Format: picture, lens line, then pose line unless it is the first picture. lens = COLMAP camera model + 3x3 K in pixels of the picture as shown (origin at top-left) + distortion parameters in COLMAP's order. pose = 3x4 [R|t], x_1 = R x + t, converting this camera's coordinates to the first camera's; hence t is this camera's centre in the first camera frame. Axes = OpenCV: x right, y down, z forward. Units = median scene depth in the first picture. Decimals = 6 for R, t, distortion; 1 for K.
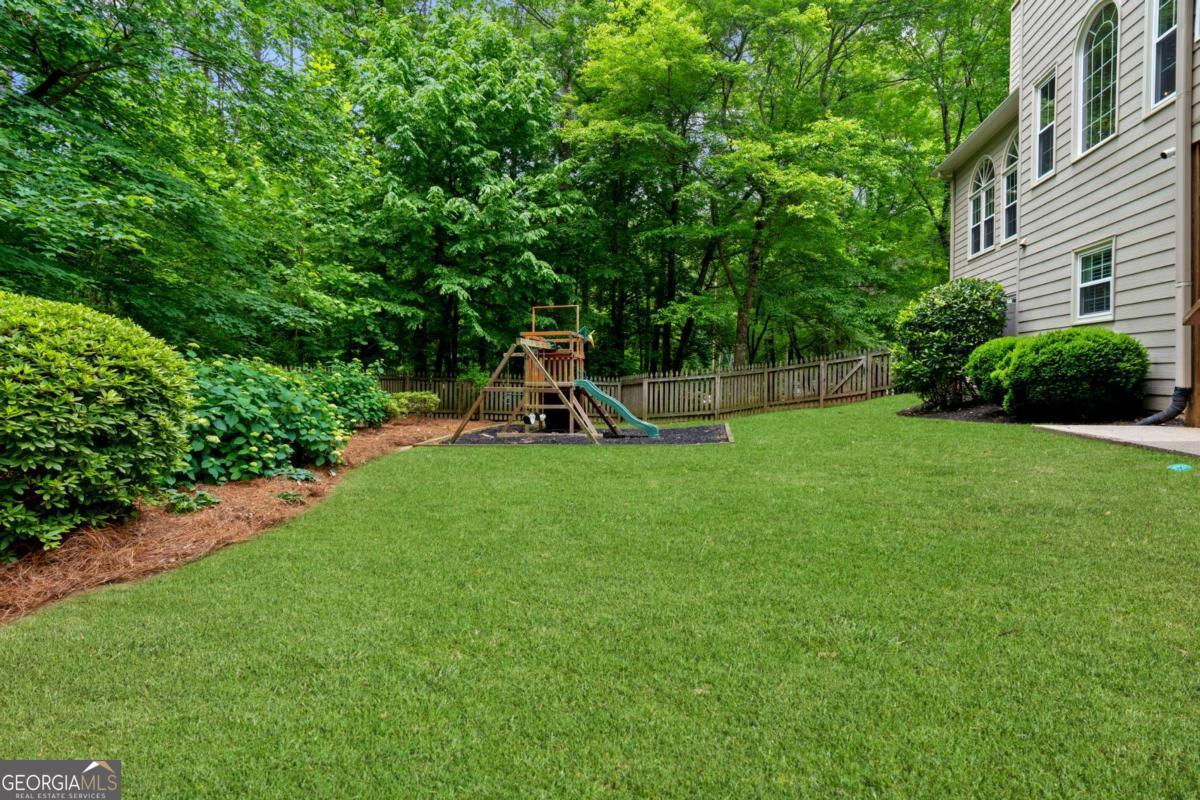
lens RADIAL K [[543.0, 0, 600.0], [0, 543.0, 400.0], [0, 0, 1]] dist [-0.001823, 0.000757]
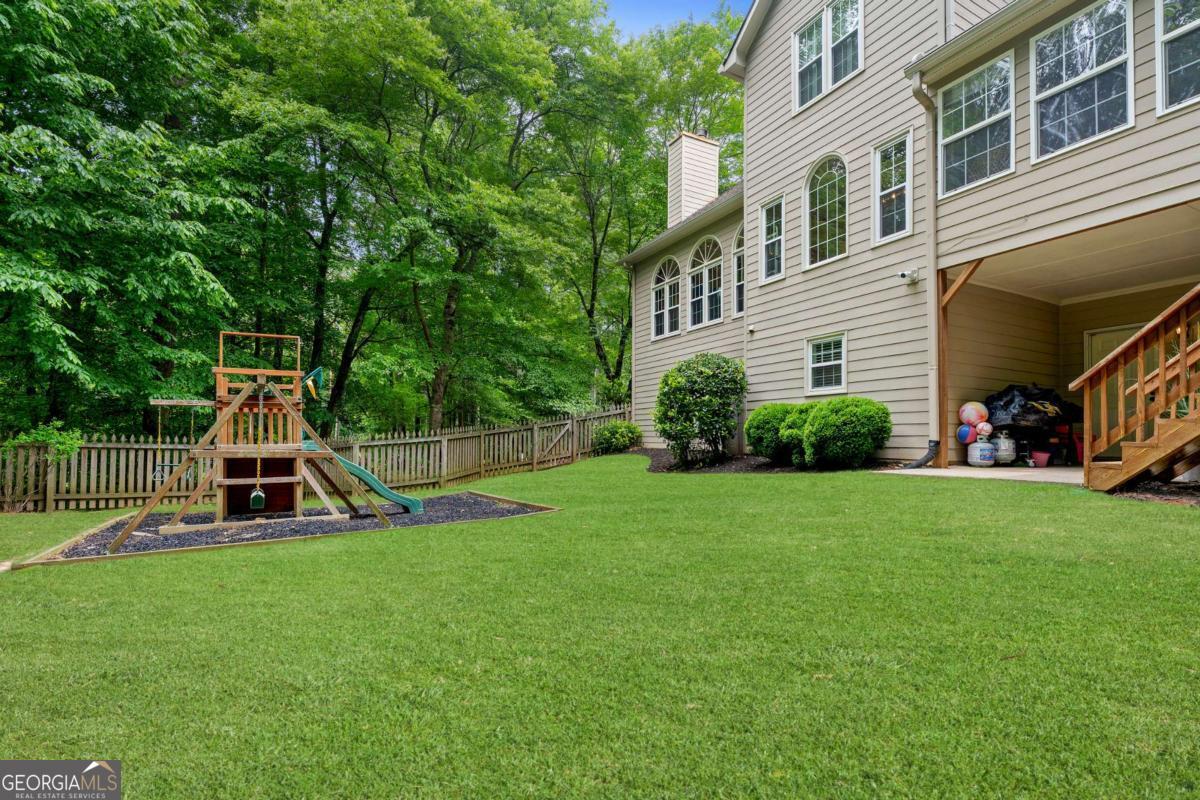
lens RADIAL K [[553.6, 0, 598.4], [0, 553.6, 442.2], [0, 0, 1]] dist [0.017642, 0.000449]
pose [[0.769457, -0.000803, 0.638699, -0.210120], [0.030691, 0.998890, -0.035720, 0.002303], [-0.637961, 0.047087, 0.768627, 0.183884]]
